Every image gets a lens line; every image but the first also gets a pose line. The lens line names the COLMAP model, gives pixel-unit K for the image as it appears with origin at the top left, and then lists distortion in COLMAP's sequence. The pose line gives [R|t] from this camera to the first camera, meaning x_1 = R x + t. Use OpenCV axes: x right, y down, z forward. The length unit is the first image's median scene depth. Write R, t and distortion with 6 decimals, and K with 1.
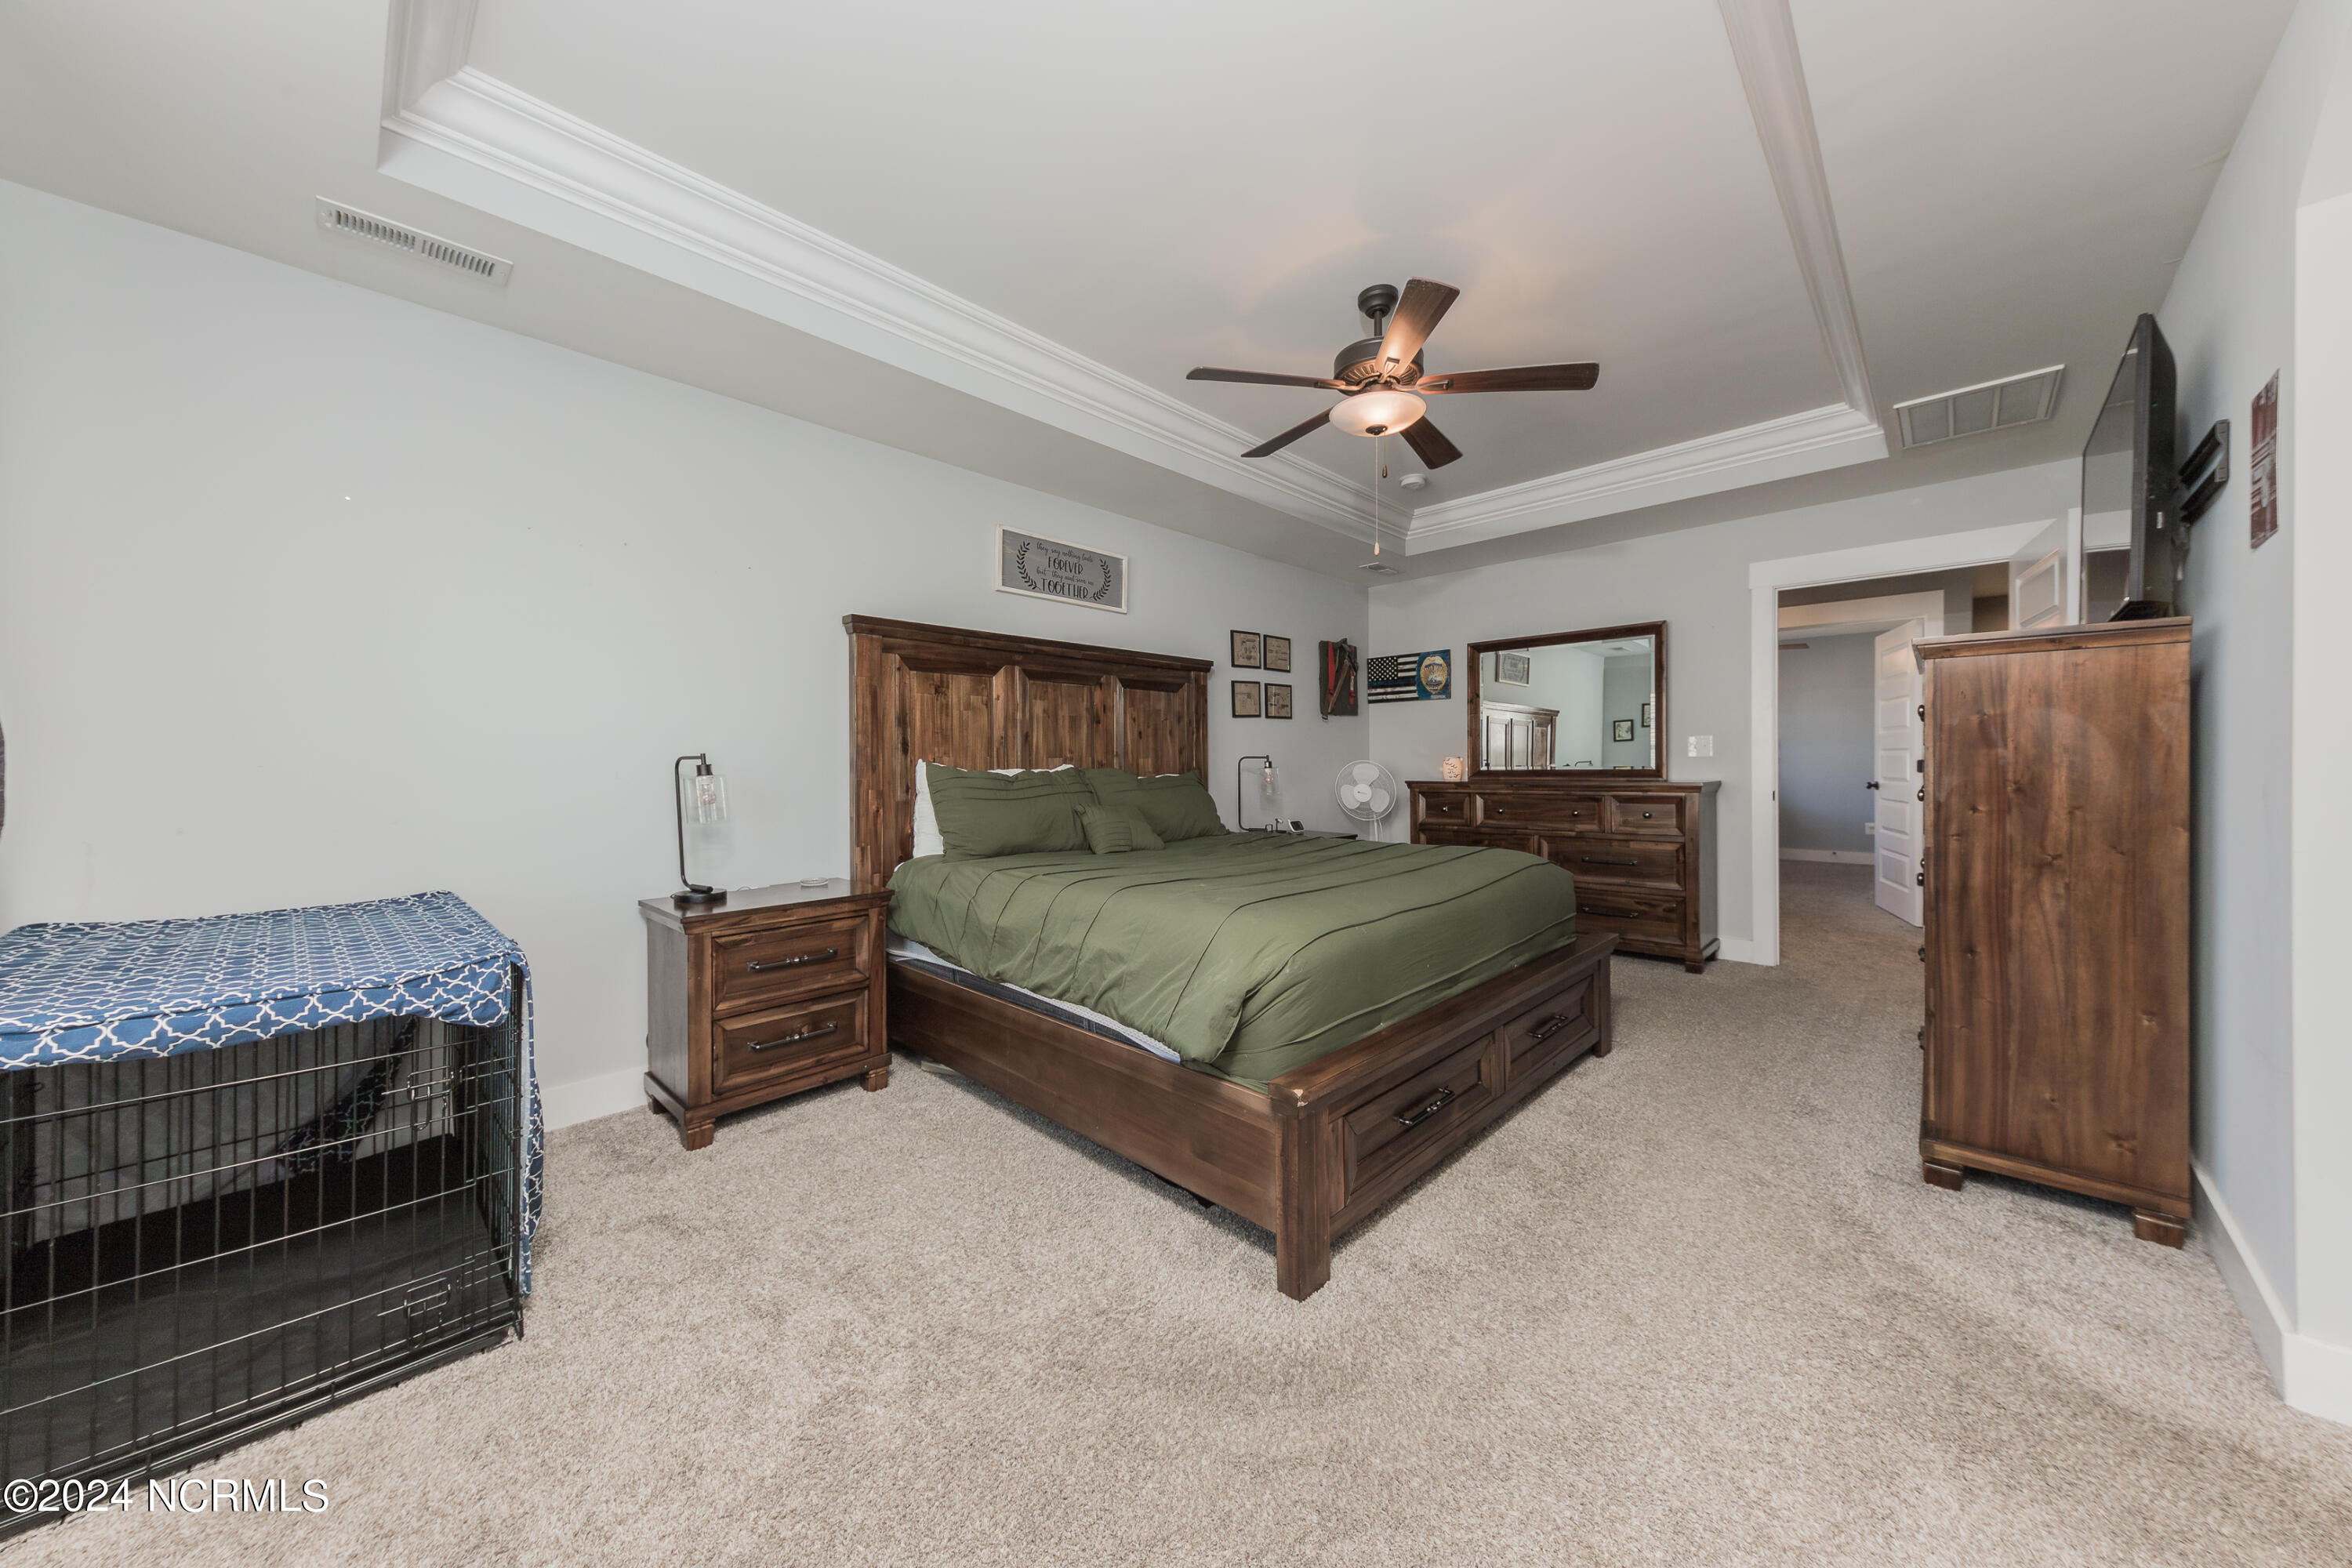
lens RADIAL K [[817.0, 0, 1150.8], [0, 817.0, 775.5], [0, 0, 1]] dist [0.011355, -0.000295]
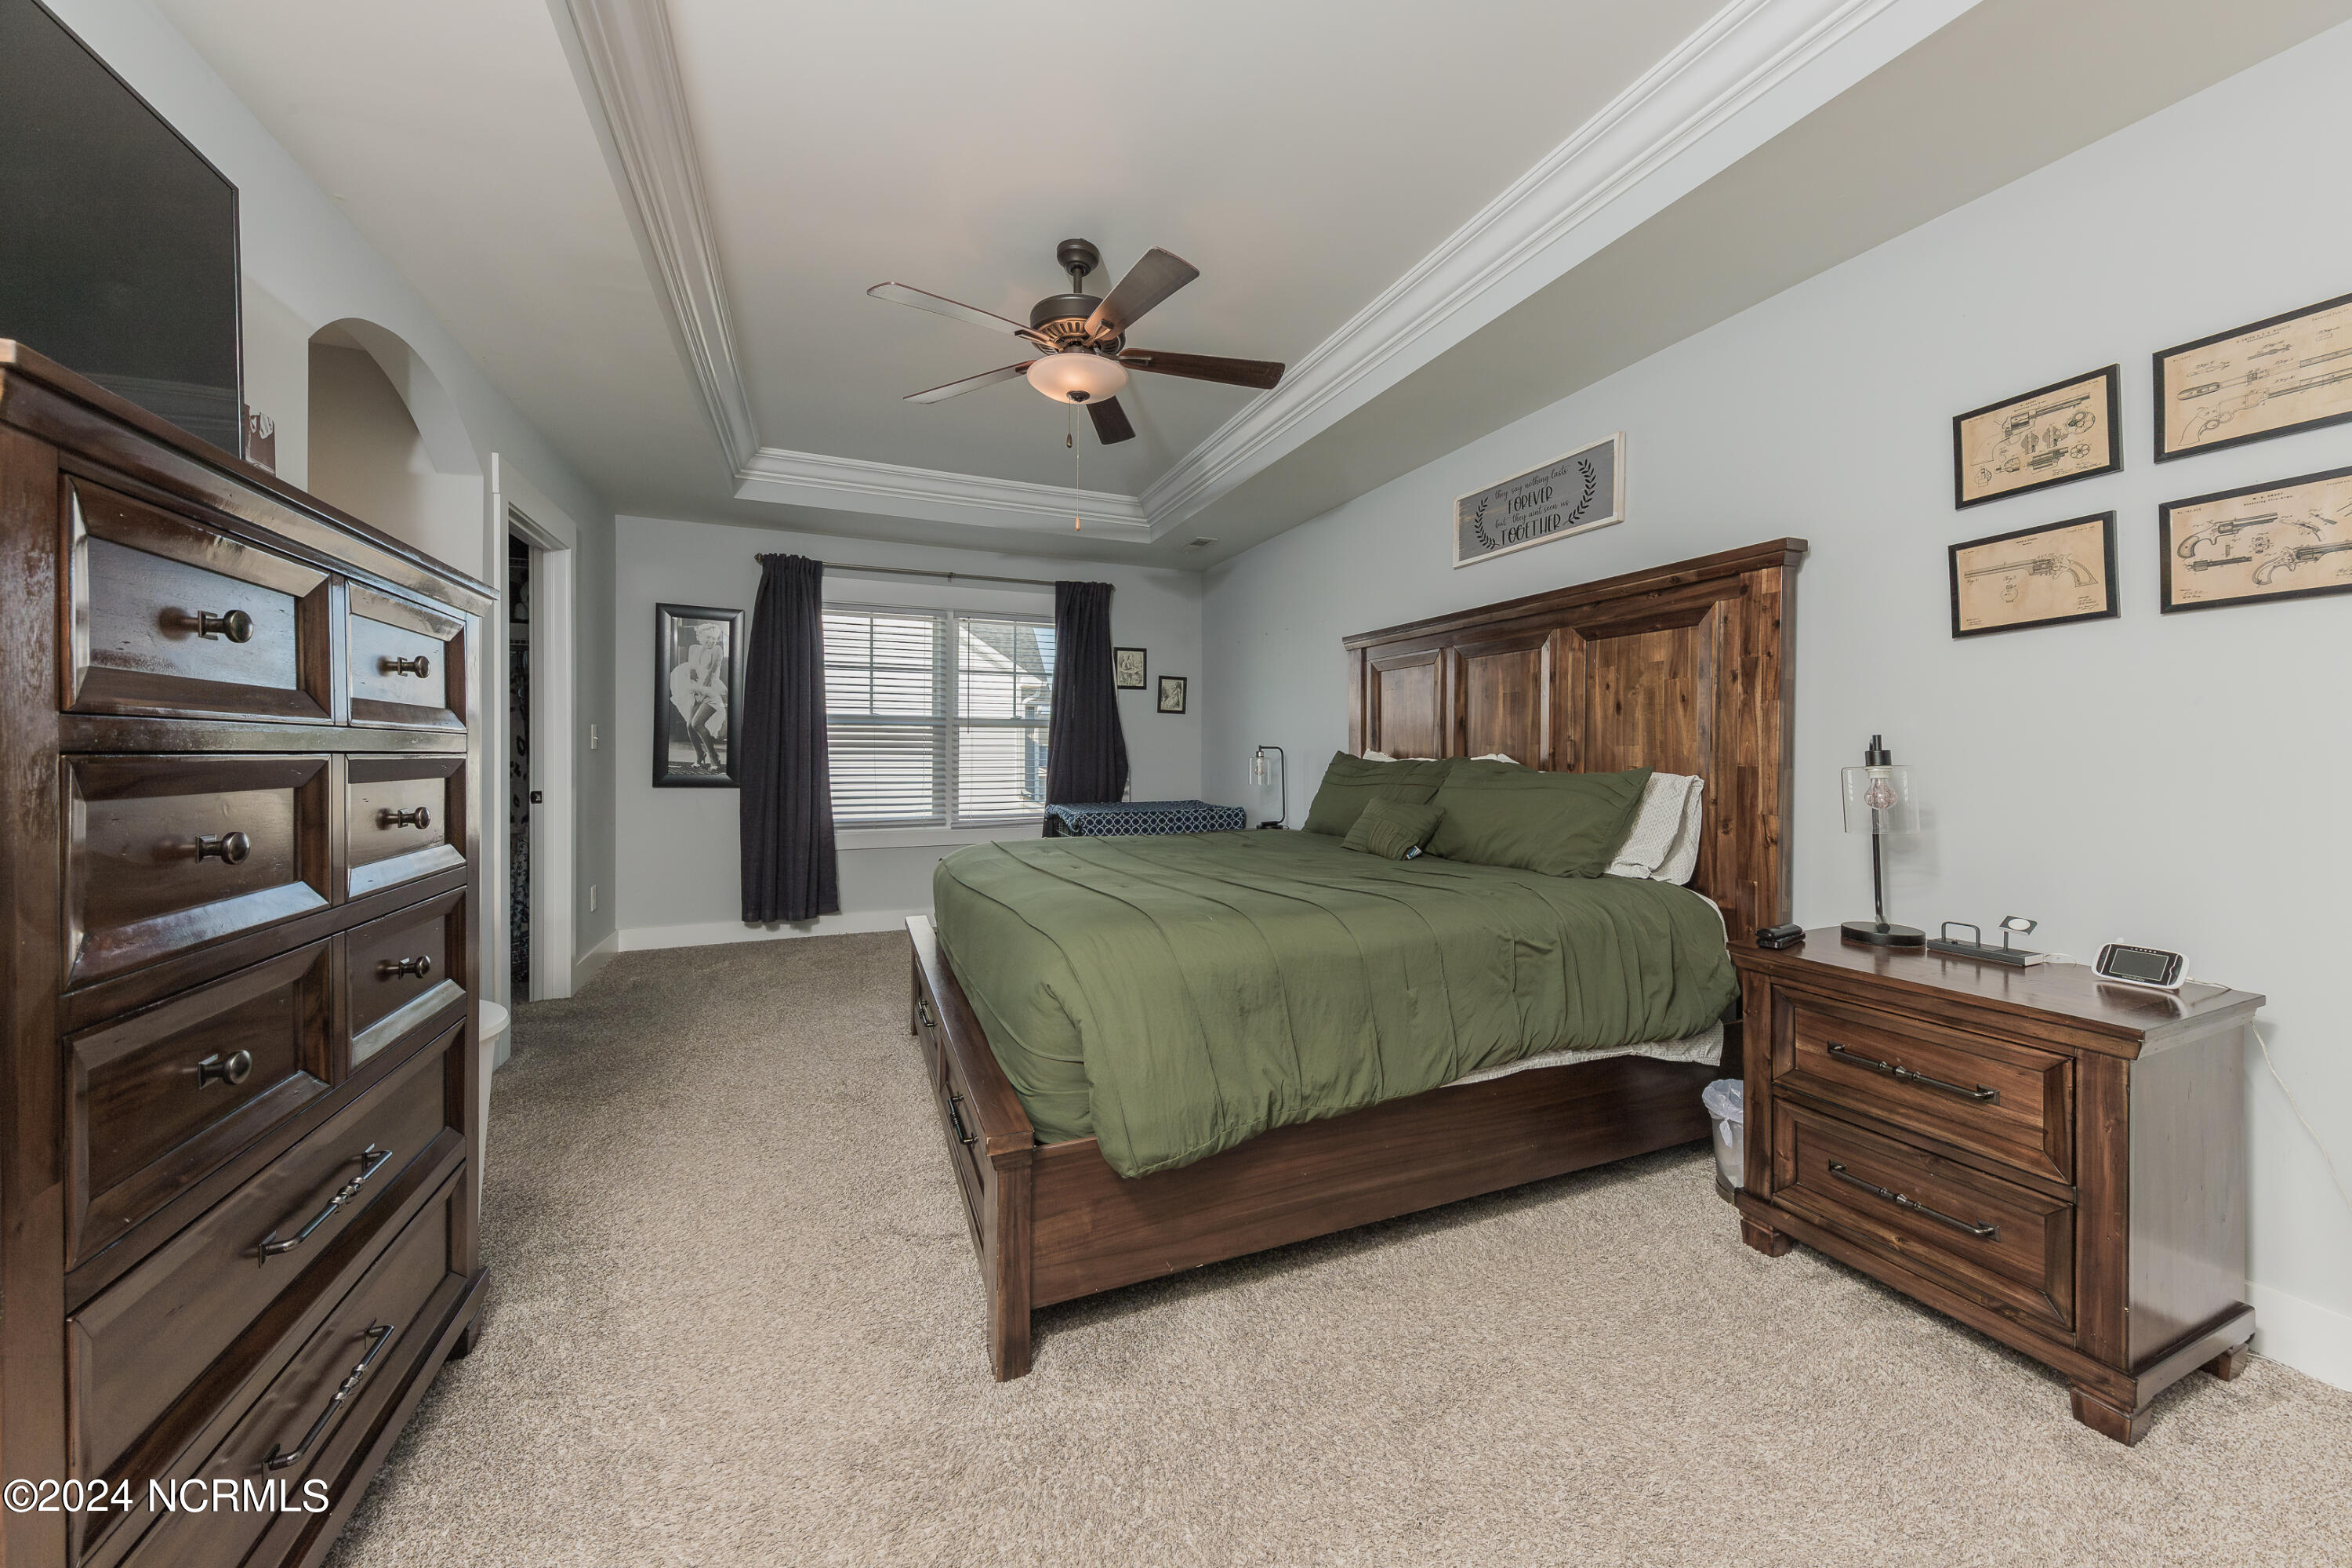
lens RADIAL K [[817.0, 0, 1155.4], [0, 817.0, 750.4], [0, 0, 1]] dist [0.011355, -0.000295]
pose [[-0.388645, 0.002272, -0.921385, 0.727722], [-0.012441, 0.999893, 0.007714, -0.017862], [0.921304, 0.014461, -0.388575, 0.941555]]
